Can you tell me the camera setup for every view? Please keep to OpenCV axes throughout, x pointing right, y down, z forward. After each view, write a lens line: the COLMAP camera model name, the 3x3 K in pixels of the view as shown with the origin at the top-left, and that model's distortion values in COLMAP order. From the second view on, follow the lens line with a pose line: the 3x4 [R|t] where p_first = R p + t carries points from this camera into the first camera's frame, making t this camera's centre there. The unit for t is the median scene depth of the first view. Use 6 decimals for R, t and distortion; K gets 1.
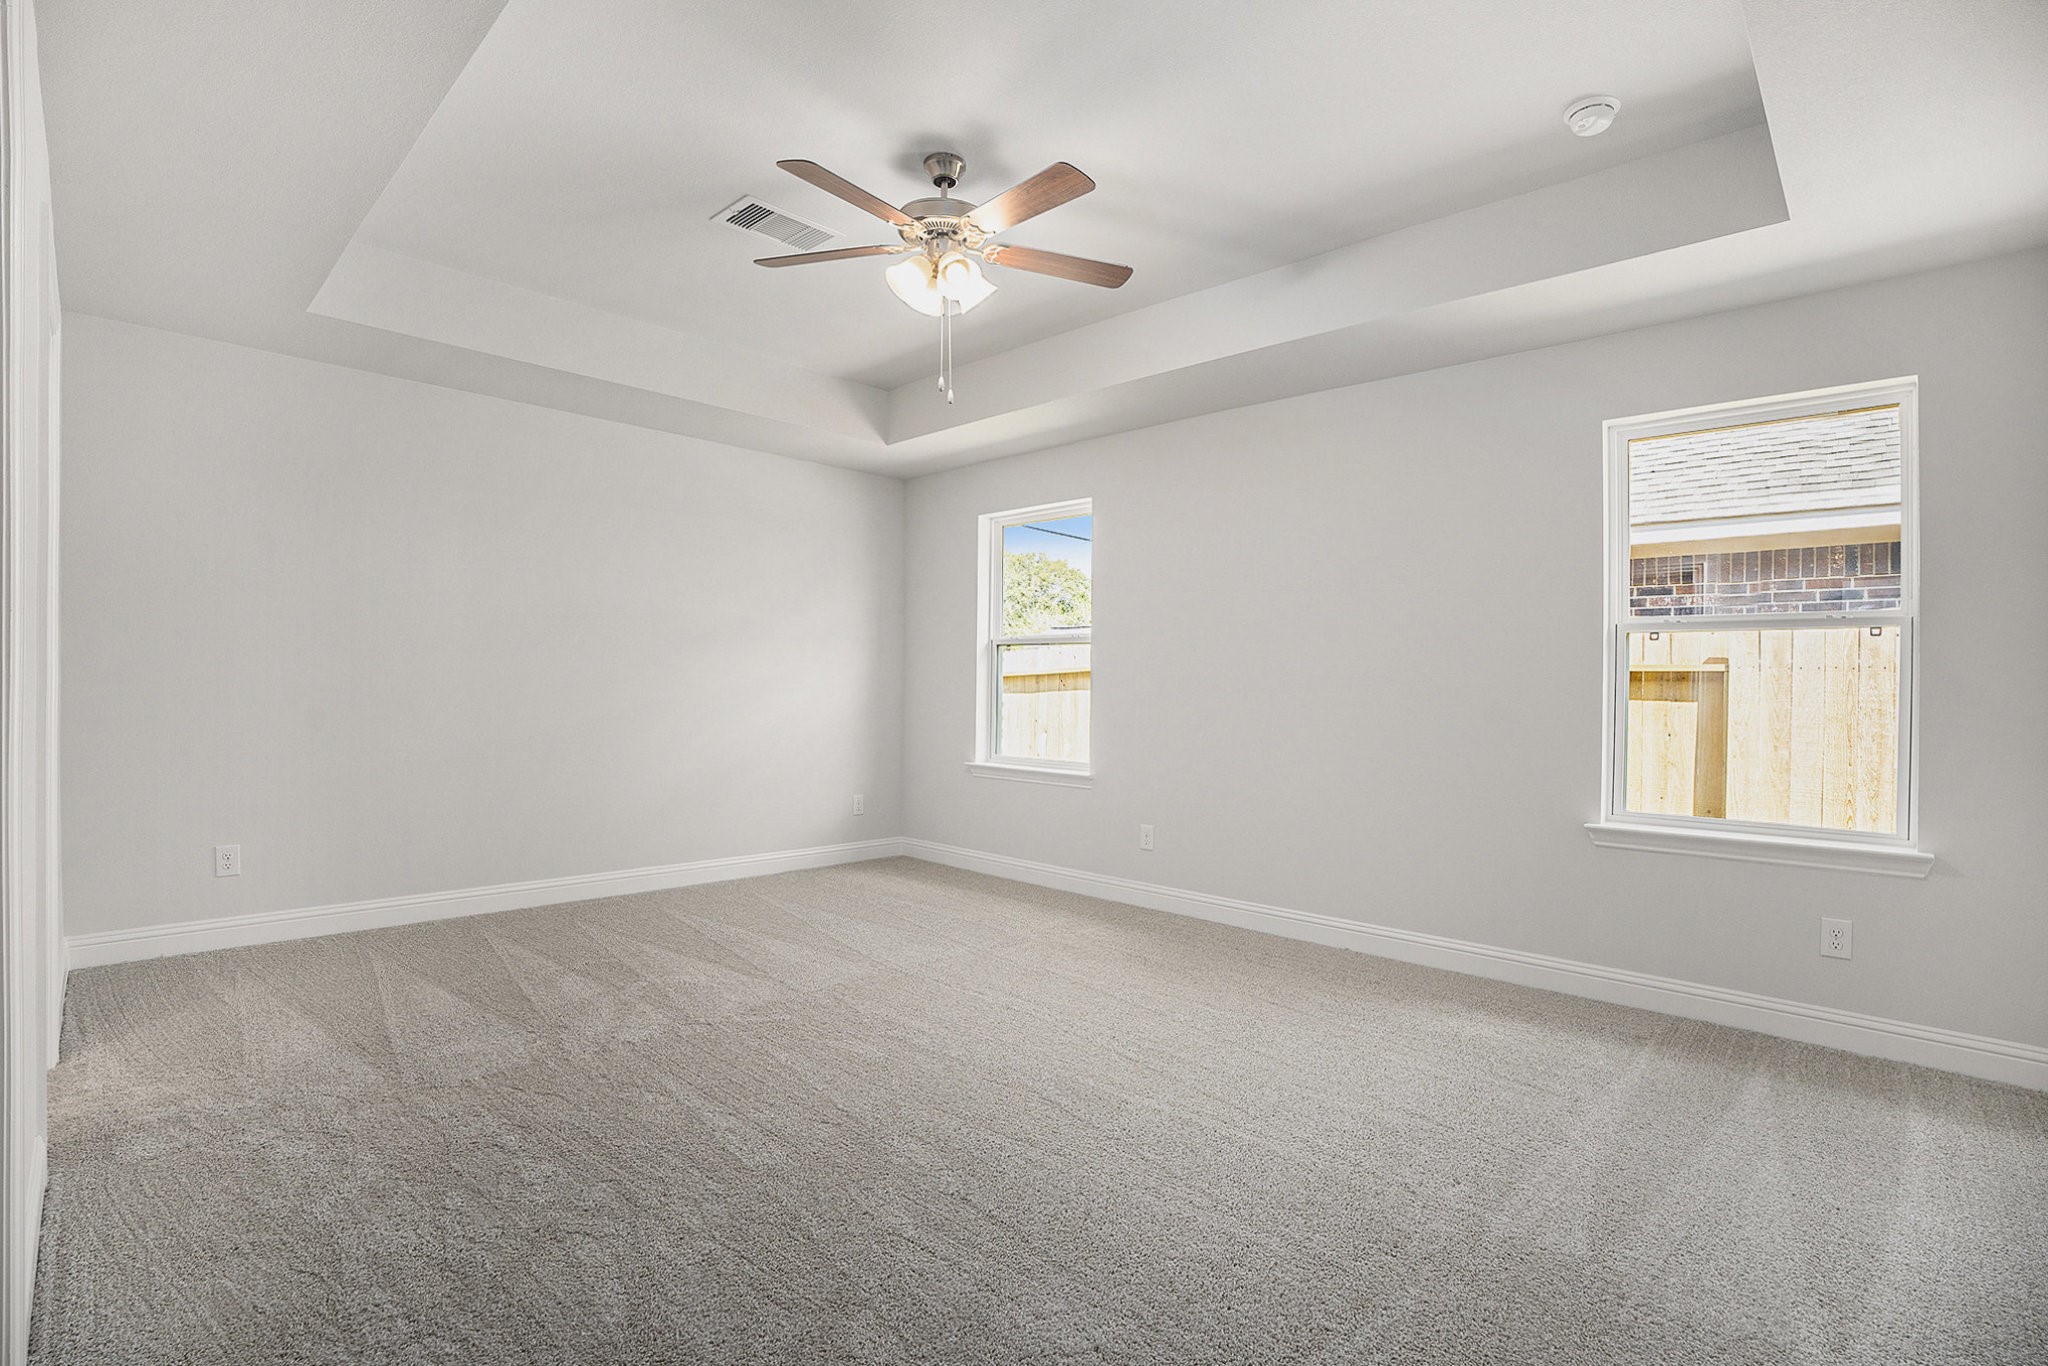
lens RADIAL K [[1023.1, 0, 1053.4], [0, 1023.1, 685.9], [0, 0, 1]] dist [0.000906, 0.000482]
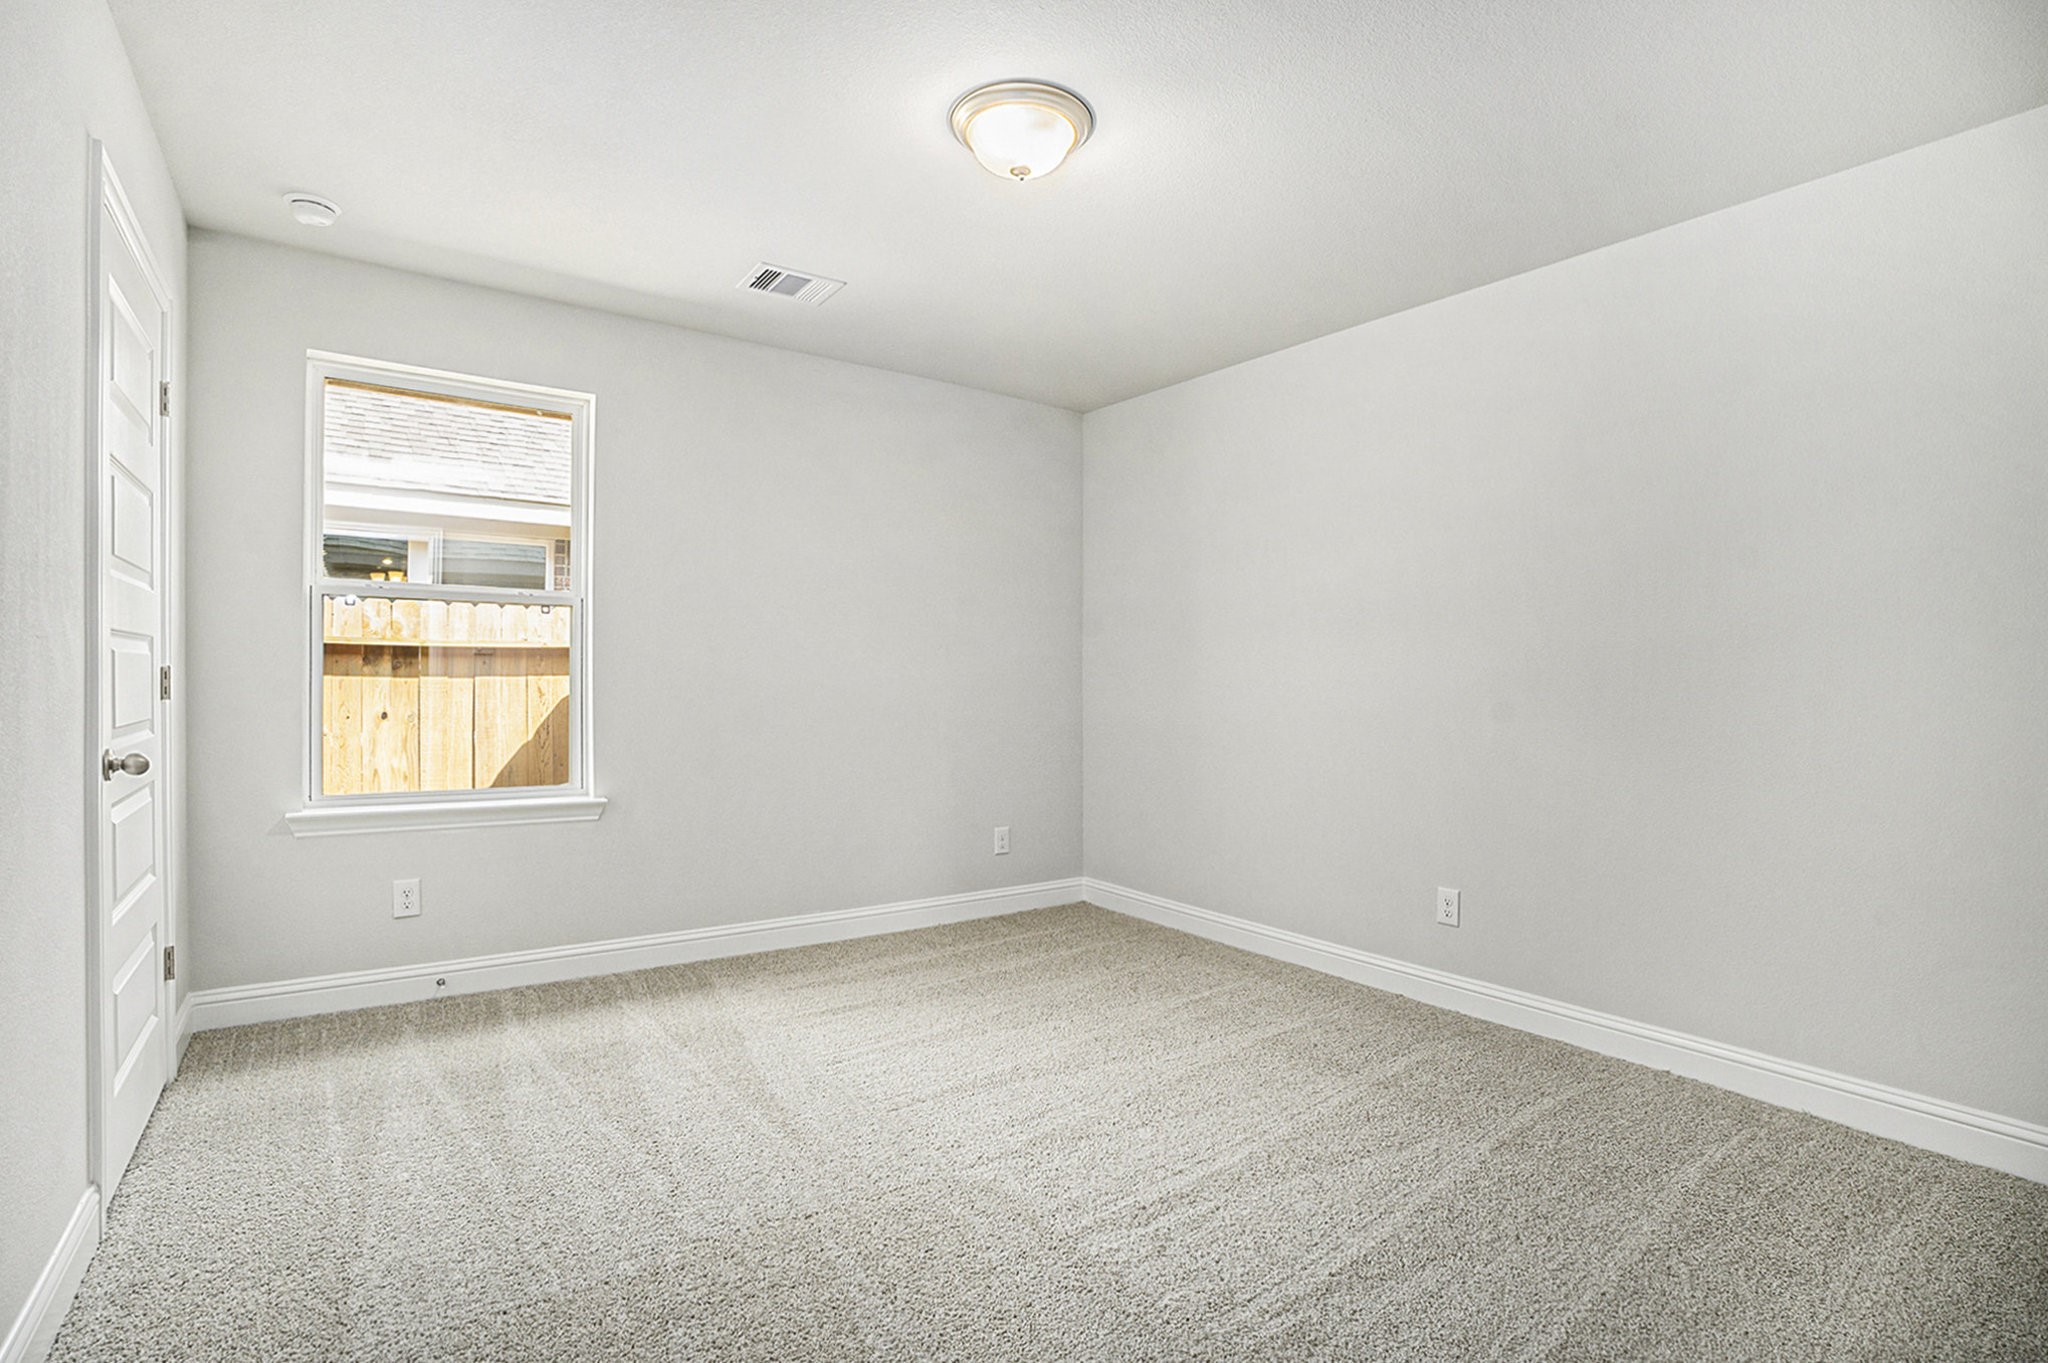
lens RADIAL K [[1023.1, 0, 1053.4], [0, 1023.1, 684.4], [0, 0, 1]] dist [0.000906, 0.000482]
pose [[0.218729, -0.025314, 0.975457, -1.061721], [0.000776, 0.999668, 0.025769, -0.012061], [-0.975785, -0.004879, 0.218676, 1.049881]]
